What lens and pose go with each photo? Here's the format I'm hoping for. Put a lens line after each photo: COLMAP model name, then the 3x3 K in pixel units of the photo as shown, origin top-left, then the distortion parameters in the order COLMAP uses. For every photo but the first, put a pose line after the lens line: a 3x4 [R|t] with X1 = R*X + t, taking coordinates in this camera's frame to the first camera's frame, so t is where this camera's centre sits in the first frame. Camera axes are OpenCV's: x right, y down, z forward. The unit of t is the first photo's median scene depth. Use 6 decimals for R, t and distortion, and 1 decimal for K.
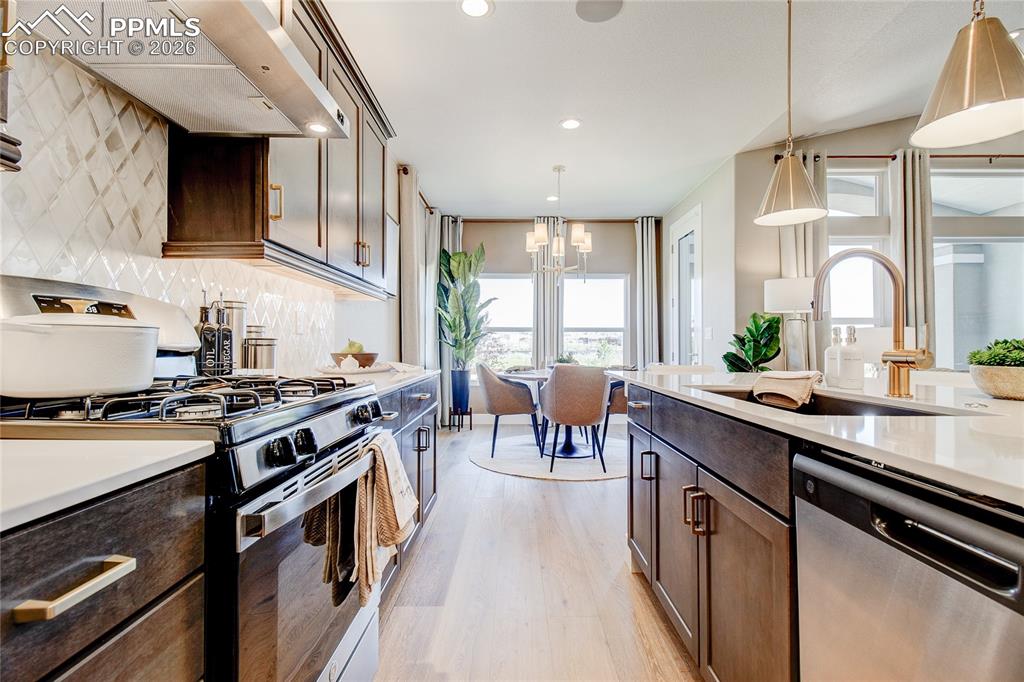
lens RADIAL K [[471.6, 0, 518.5], [0, 471.6, 339.7], [0, 0, 1]] dist [0.020997, -0.012890]
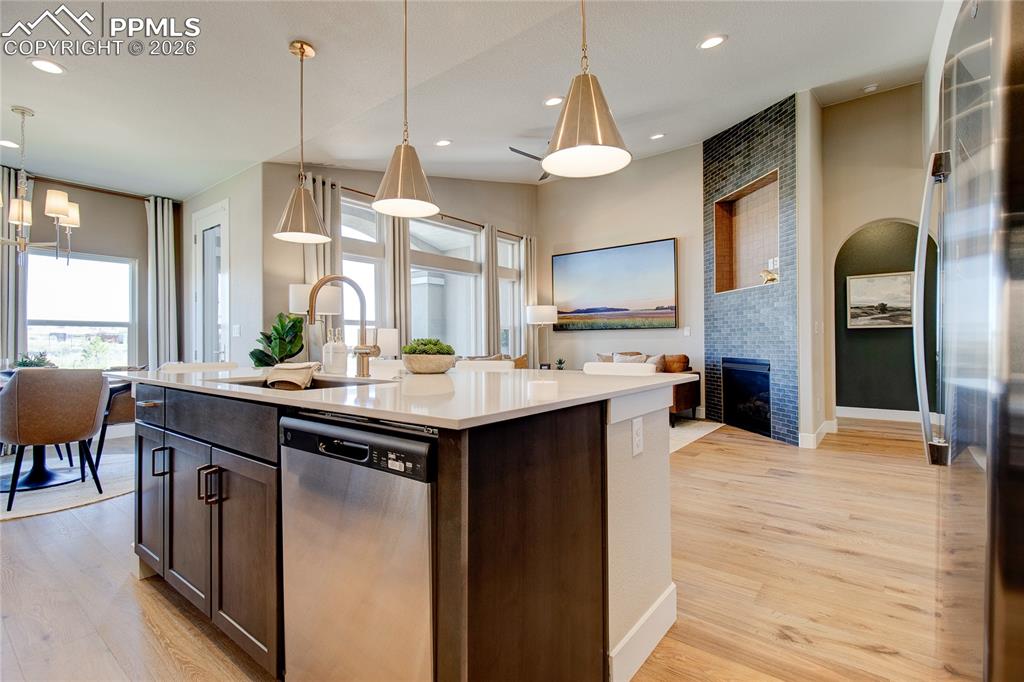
lens RADIAL K [[471.6, 0, 518.5], [0, 471.6, 339.7], [0, 0, 1]] dist [0.020997, -0.012890]
pose [[0.615868, 0.000585, 0.787849, -0.029977], [-0.005470, 0.999979, 0.003534, -0.001673], [-0.787830, -0.006486, 0.615858, -0.121988]]
